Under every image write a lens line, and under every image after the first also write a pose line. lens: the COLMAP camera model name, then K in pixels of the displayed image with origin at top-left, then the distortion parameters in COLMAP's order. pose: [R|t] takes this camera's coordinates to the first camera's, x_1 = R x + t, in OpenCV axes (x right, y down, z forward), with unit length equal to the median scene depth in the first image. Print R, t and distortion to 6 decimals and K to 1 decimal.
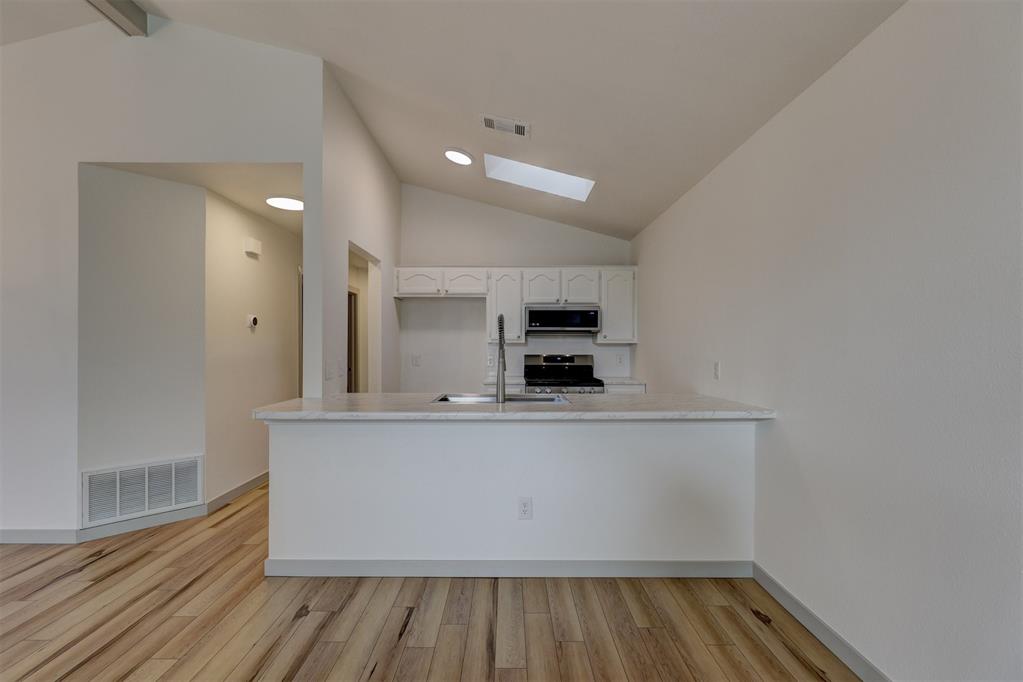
lens RADIAL K [[461.3, 0, 509.4], [0, 461.3, 346.6], [0, 0, 1]] dist [-0.001666, -0.000327]
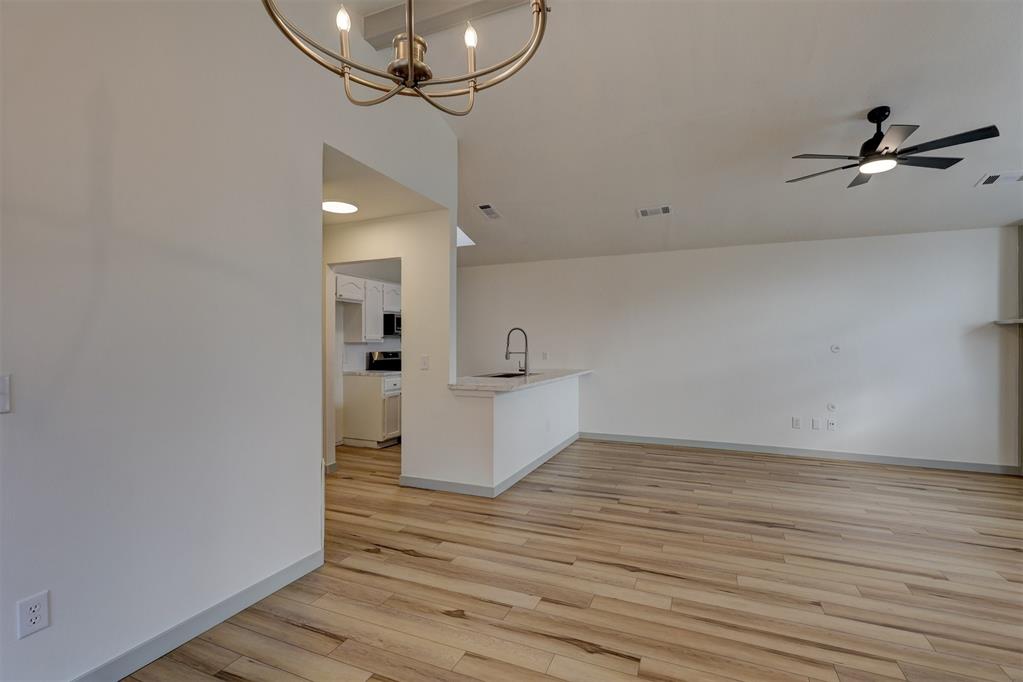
lens RADIAL K [[461.3, 0, 509.4], [0, 461.3, 346.6], [0, 0, 1]] dist [-0.001666, -0.000327]
pose [[0.398501, -0.005837, 0.917149, -1.397616], [0.003014, 0.999983, 0.005055, -0.003085], [-0.917163, 0.000750, 0.398512, 0.260900]]
